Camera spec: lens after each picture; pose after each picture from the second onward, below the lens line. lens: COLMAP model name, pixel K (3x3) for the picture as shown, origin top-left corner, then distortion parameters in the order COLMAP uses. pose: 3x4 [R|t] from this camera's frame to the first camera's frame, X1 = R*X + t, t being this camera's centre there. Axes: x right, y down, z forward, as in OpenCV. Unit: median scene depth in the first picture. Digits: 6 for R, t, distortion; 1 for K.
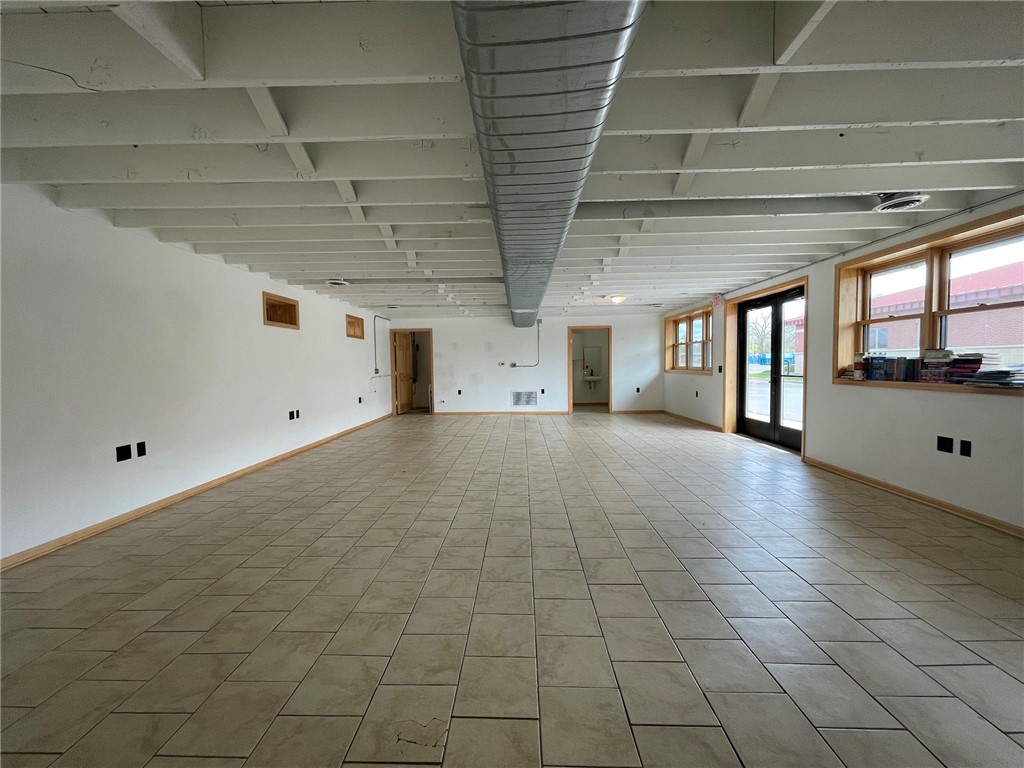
lens RADIAL K [[412.3, 0, 510.0], [0, 412.3, 380.9], [0, 0, 1]] dist [-0.002650, 0.001292]
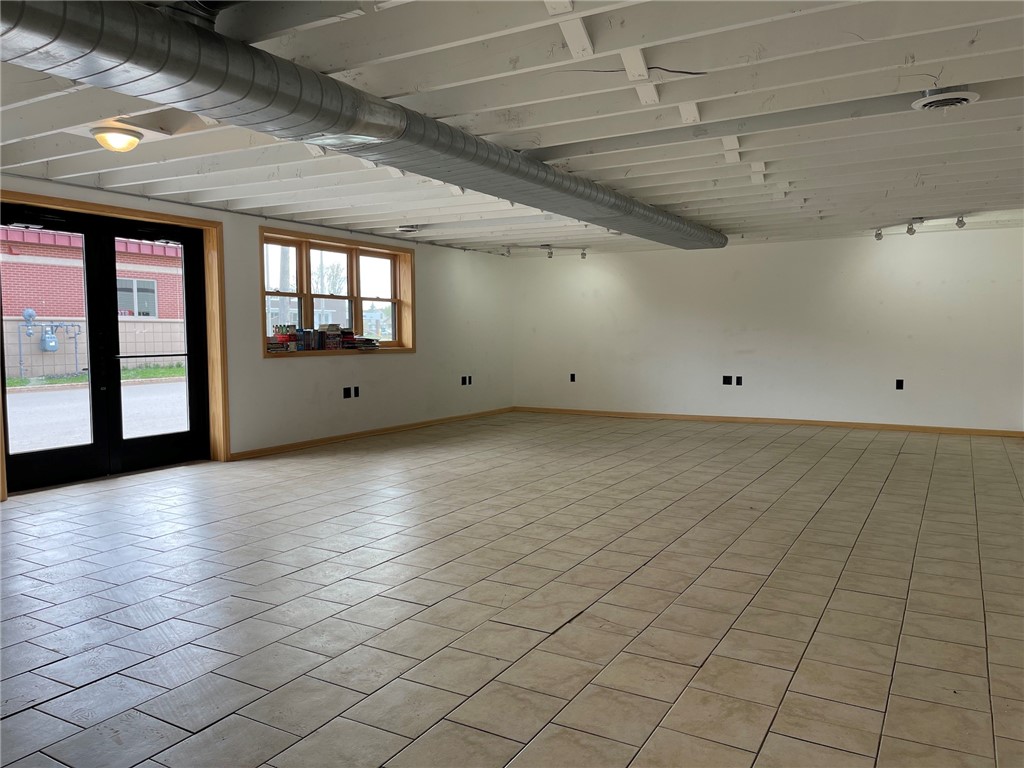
lens RADIAL K [[775.1, 0, 519.4], [0, 775.1, 381.4], [0, 0, 1]] dist [0.046747, -0.044079]
pose [[-0.885228, -0.024369, 0.464518, -0.354364], [0.025442, 0.994595, 0.100661, -0.070020], [-0.464460, 0.100927, -0.879824, 1.576647]]
